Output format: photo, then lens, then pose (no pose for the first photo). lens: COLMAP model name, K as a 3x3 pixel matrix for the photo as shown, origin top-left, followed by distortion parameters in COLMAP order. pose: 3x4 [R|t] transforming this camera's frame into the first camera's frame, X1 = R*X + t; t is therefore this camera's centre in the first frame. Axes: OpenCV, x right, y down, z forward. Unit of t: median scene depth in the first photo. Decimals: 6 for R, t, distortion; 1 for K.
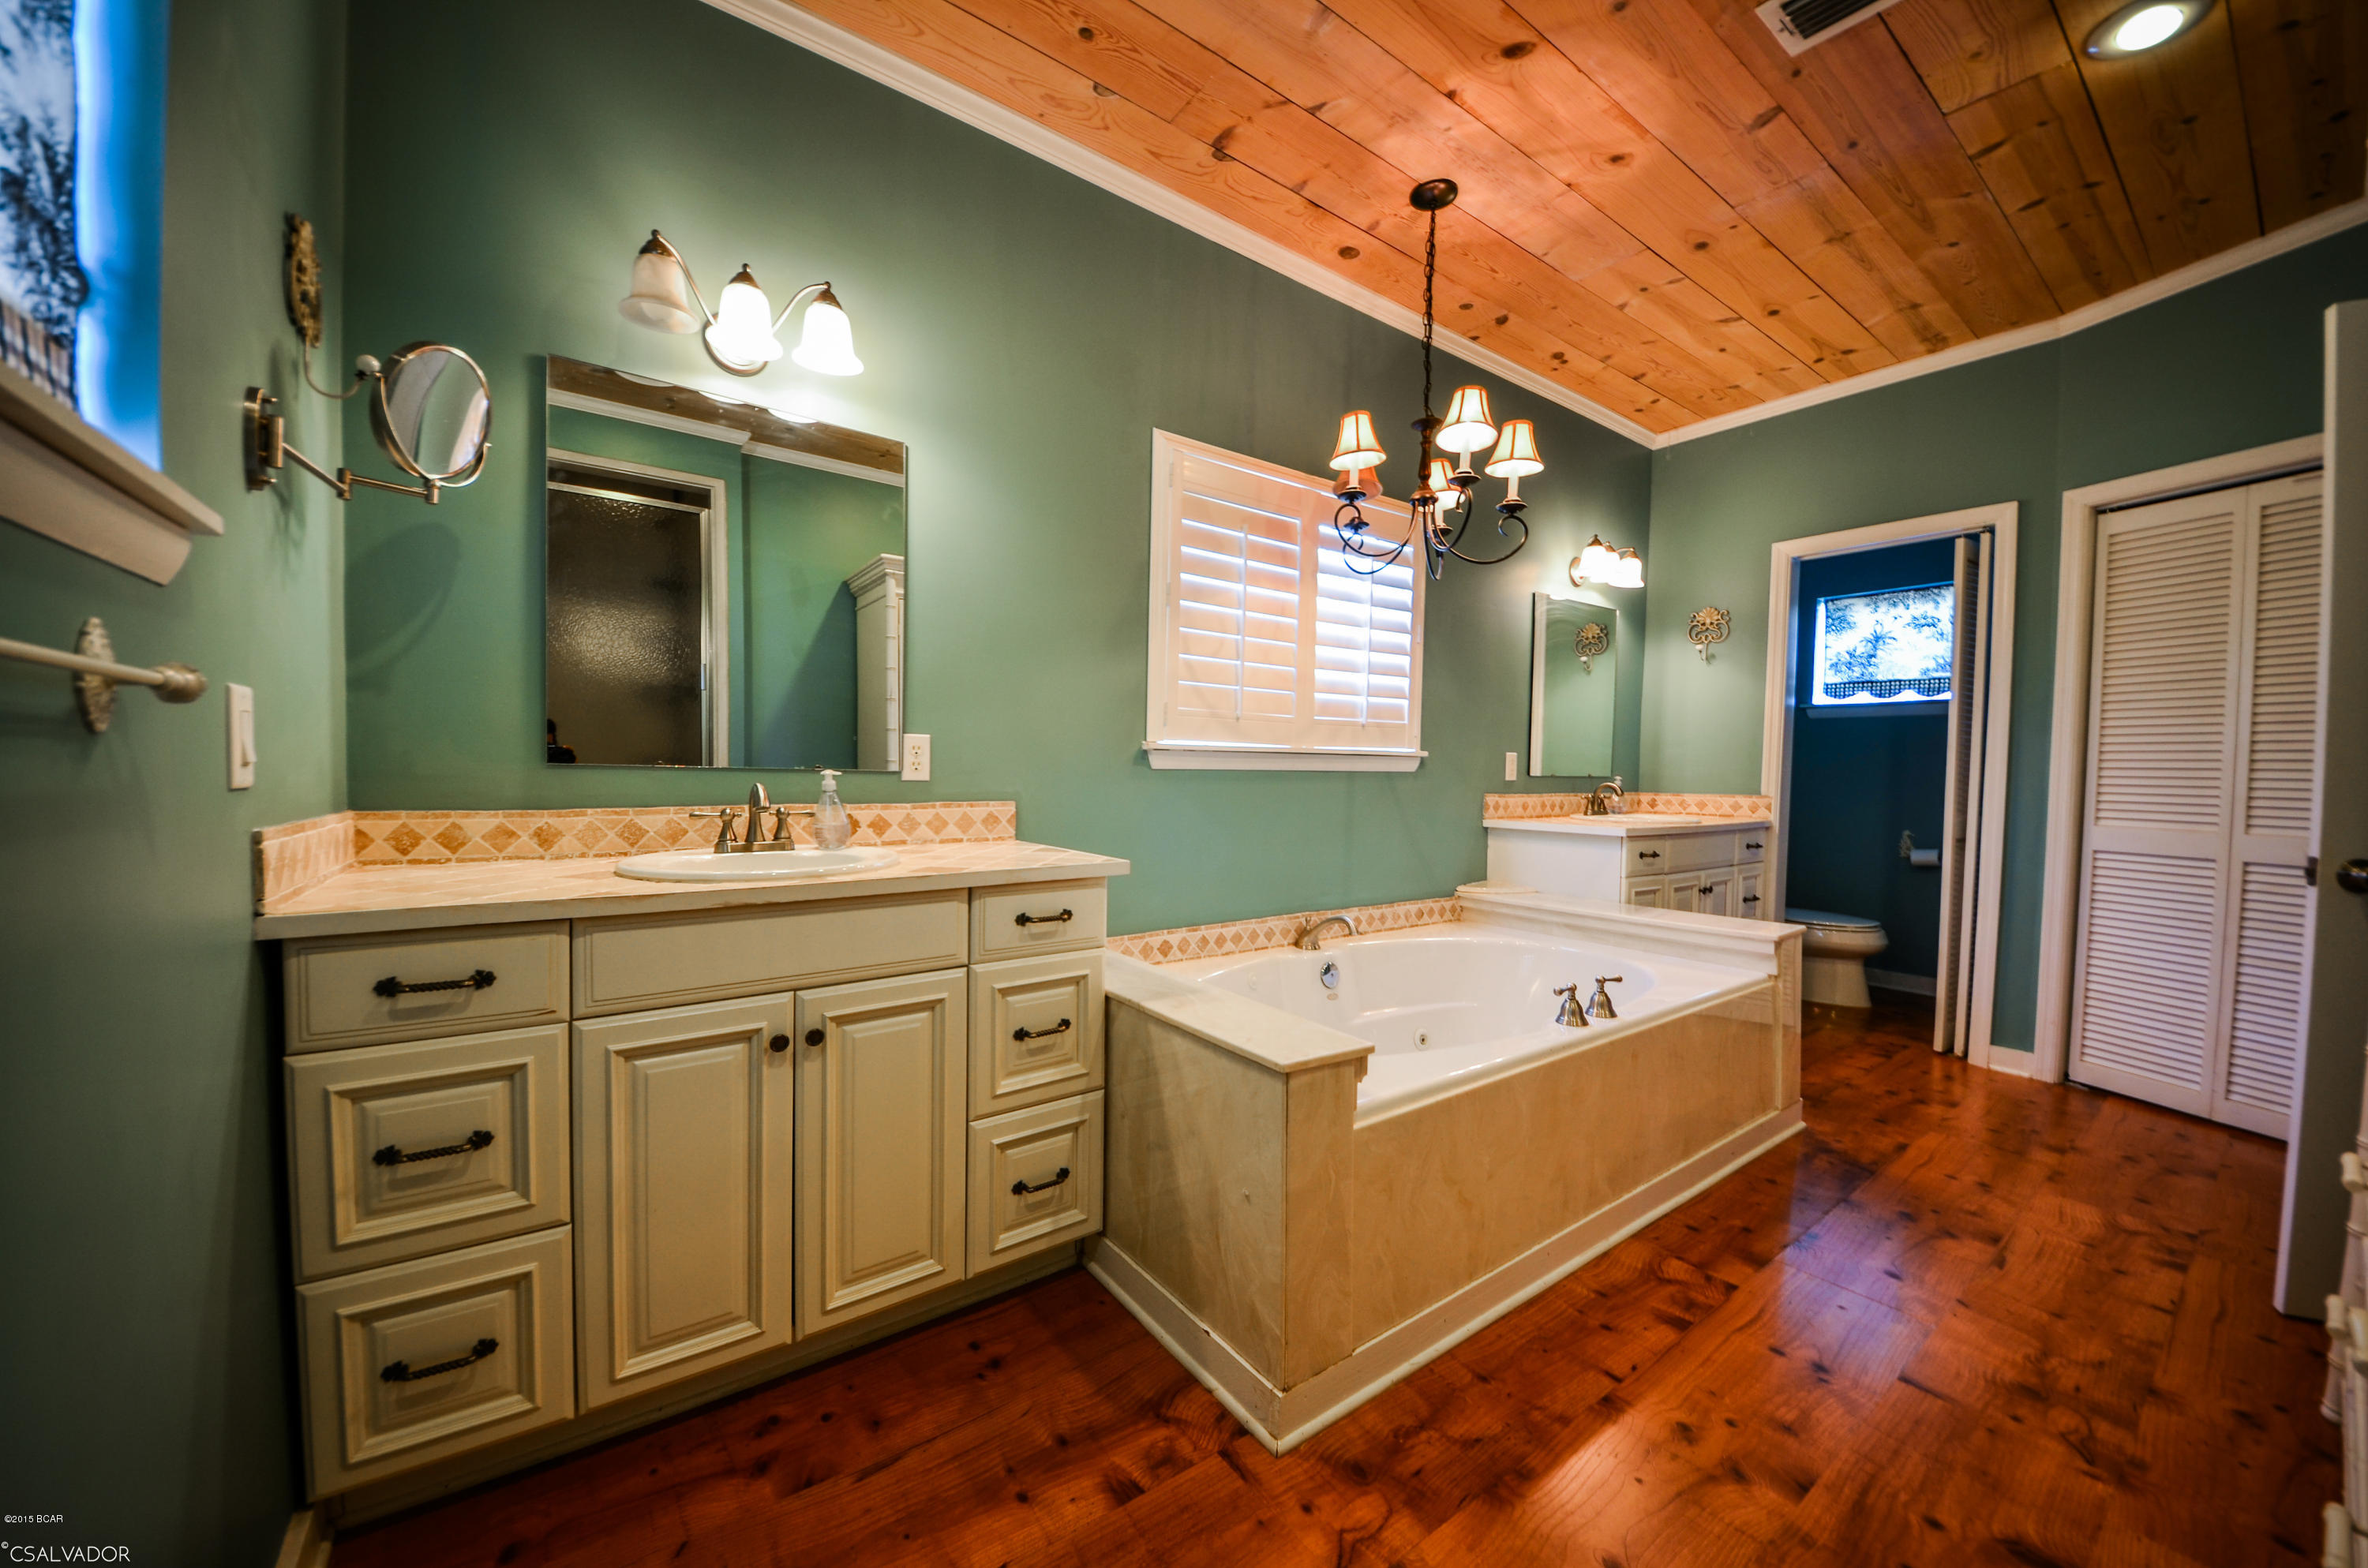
lens RADIAL K [[854.9, 0, 1161.7], [0, 854.9, 797.8], [0, 0, 1]] dist [0.000334, -0.007628]
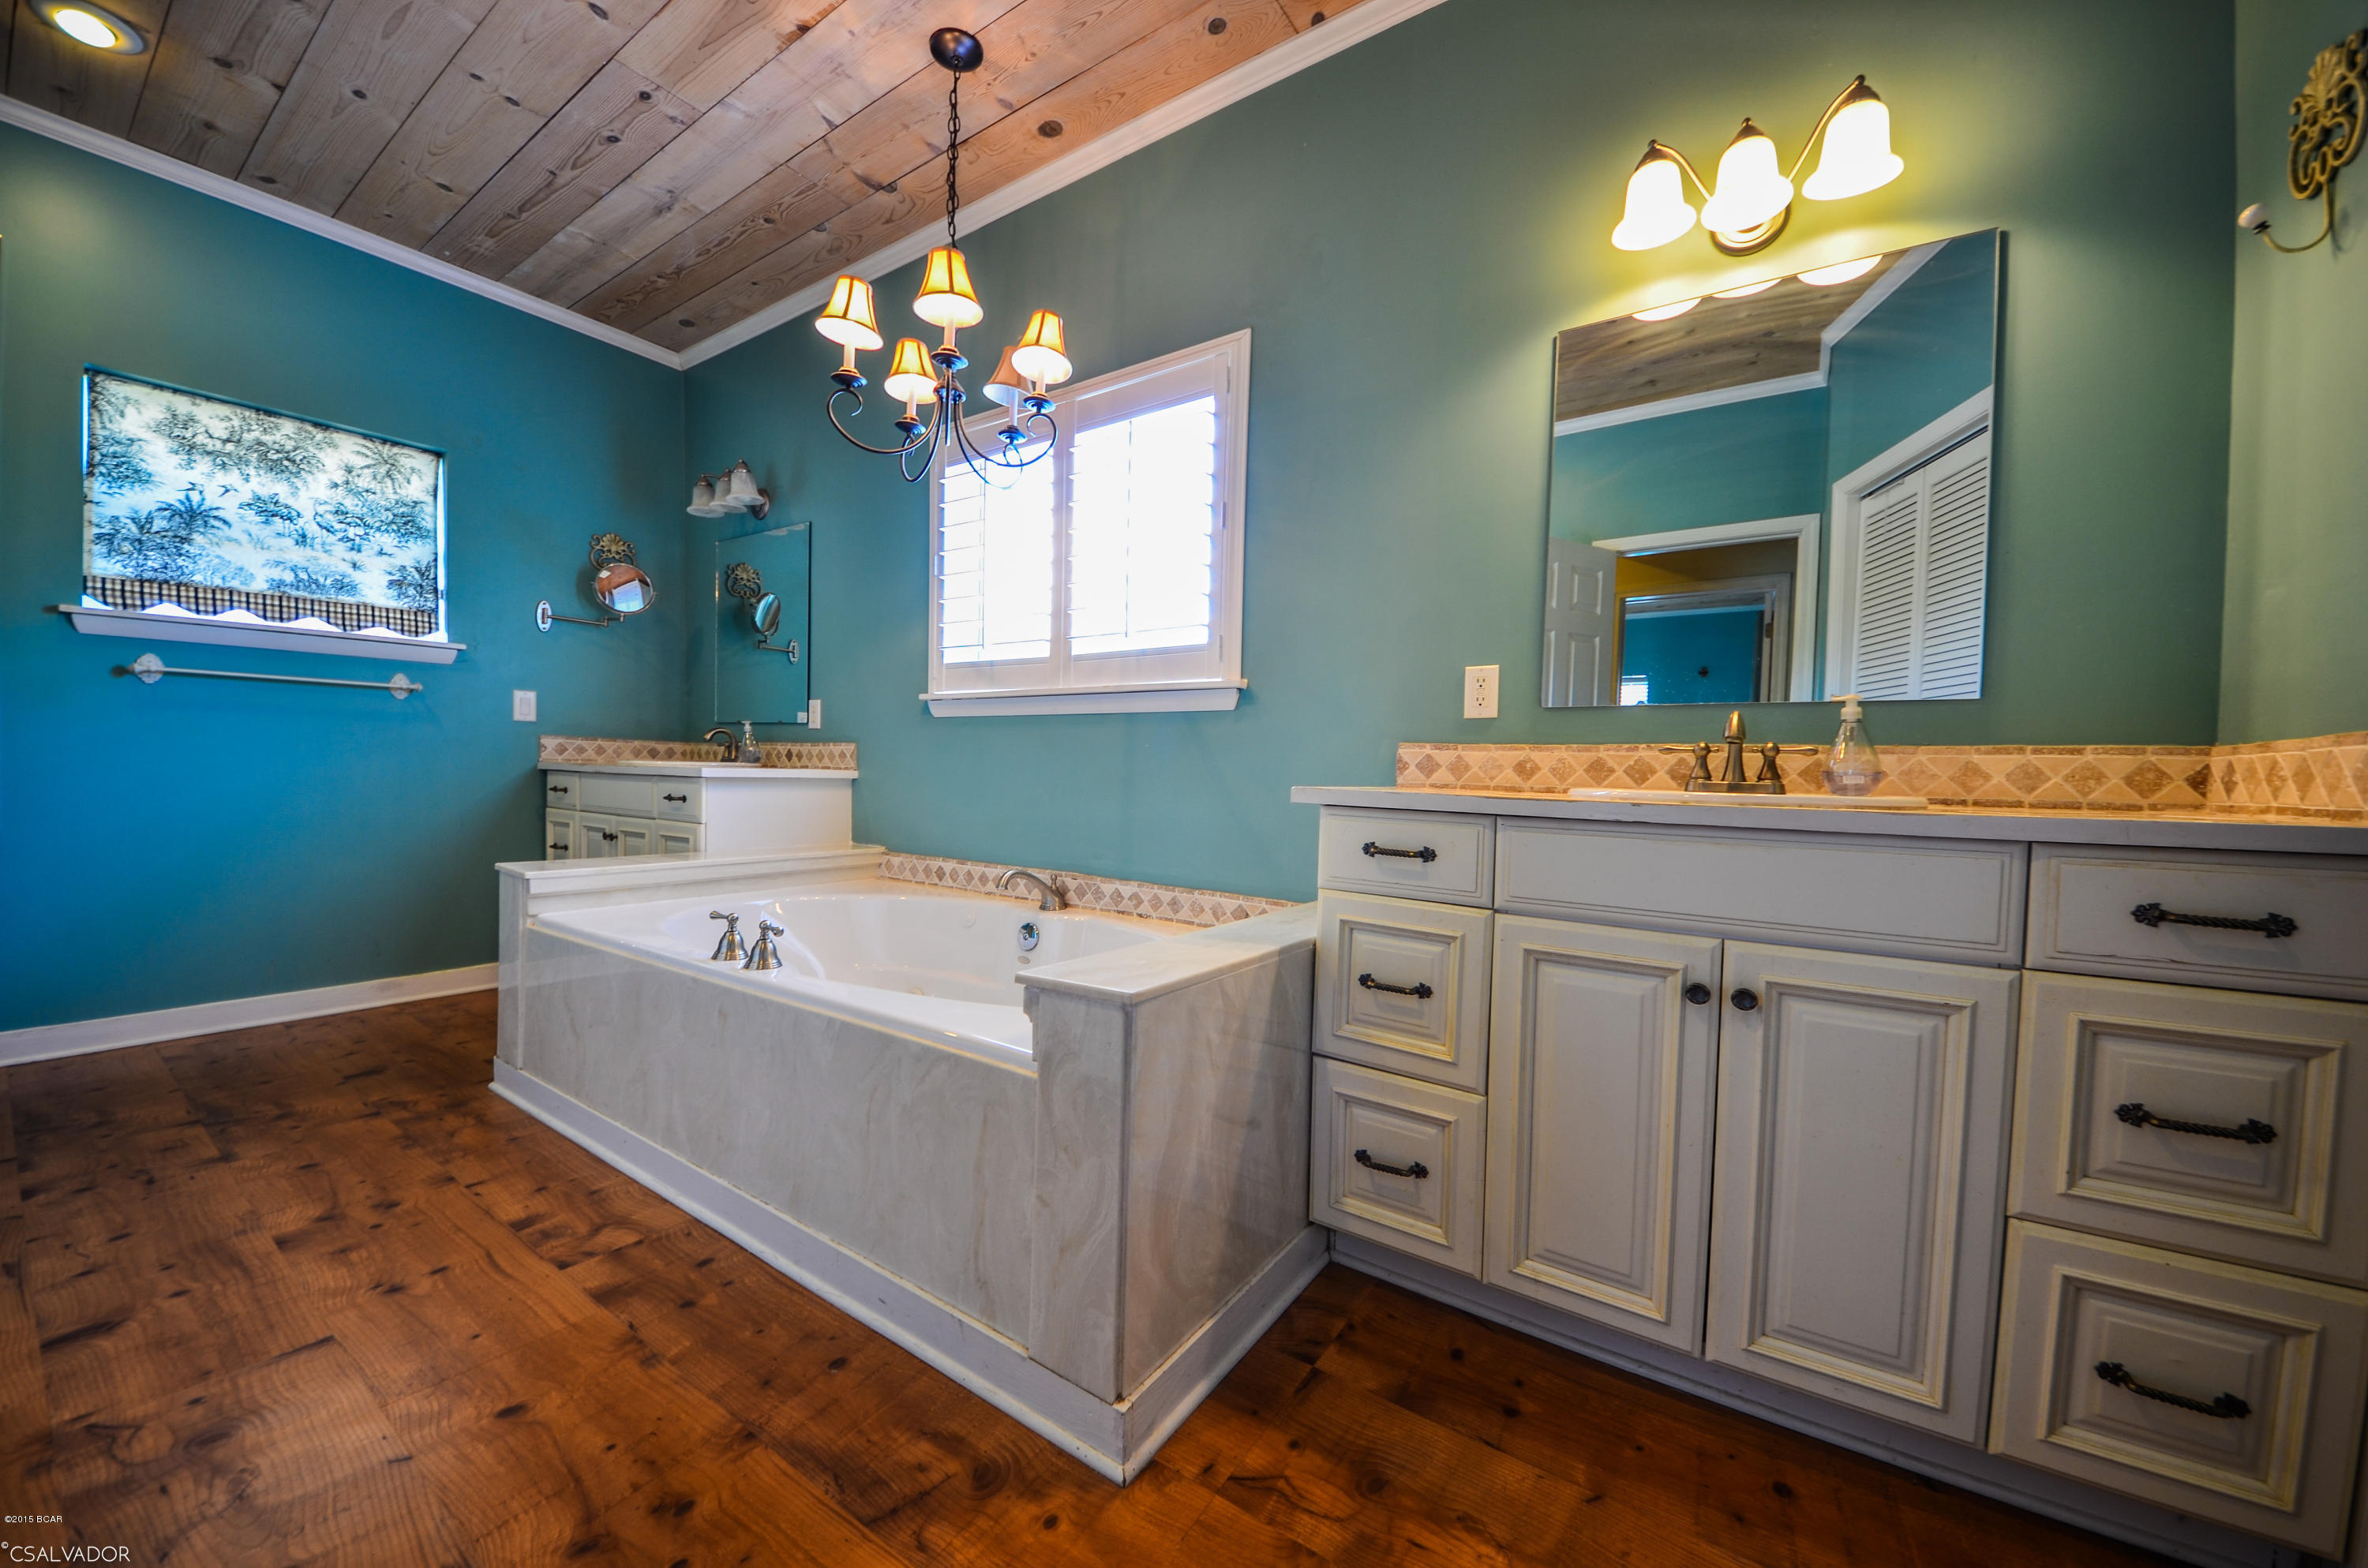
lens RADIAL K [[854.9, 0, 1161.7], [0, 854.9, 797.8], [0, 0, 1]] dist [0.000334, -0.007628]
pose [[0.341718, 0.024647, -0.939479, 1.344962], [-0.057123, 0.998352, 0.005415, 0.059695], [0.938065, 0.051815, 0.342563, 1.010657]]
